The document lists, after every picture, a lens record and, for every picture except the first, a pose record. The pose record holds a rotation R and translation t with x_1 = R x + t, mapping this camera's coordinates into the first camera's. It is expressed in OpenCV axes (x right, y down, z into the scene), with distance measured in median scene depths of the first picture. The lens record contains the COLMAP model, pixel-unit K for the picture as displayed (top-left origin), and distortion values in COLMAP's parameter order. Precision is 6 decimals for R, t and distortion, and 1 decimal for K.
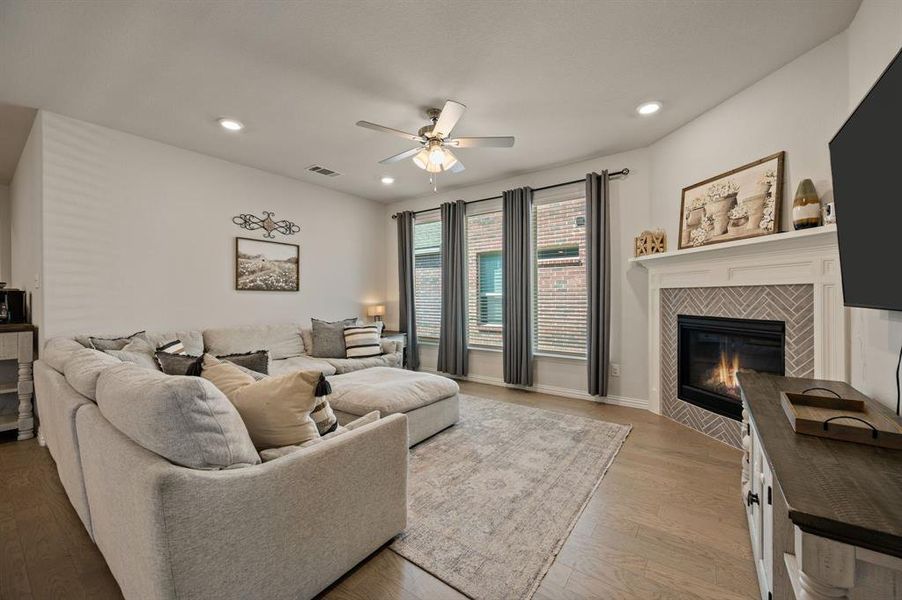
lens RADIAL K [[355.6, 0, 450.1], [0, 355.6, 294.1], [0, 0, 1]] dist [-0.001435, -0.000180]
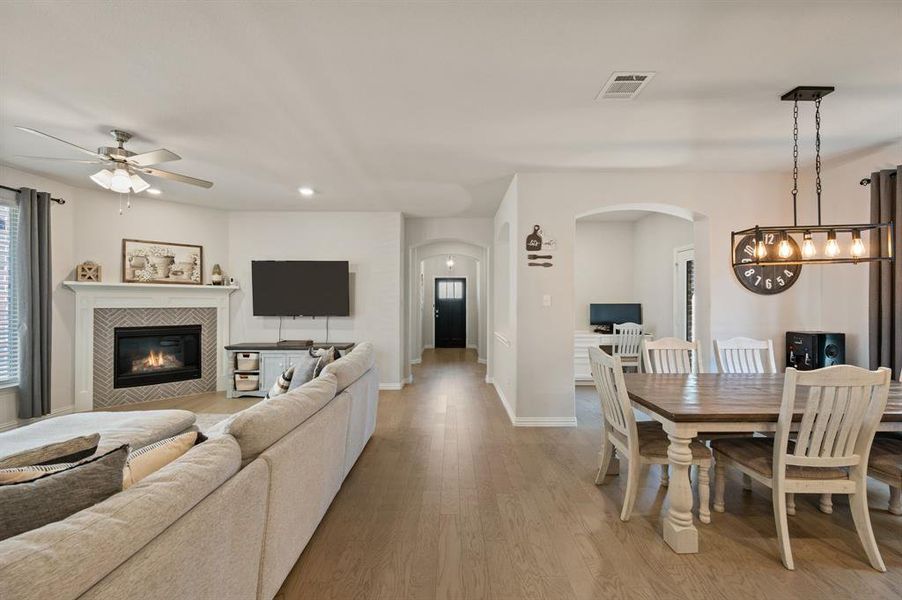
lens RADIAL K [[355.6, 0, 448.5], [0, 355.6, 303.2], [0, 0, 1]] dist [-0.001435, -0.000180]
pose [[-0.585958, -0.002772, 0.810337, -1.392813], [-0.007212, 0.999972, -0.001794, -0.049649], [-0.810310, -0.006895, -0.585961, 0.861659]]
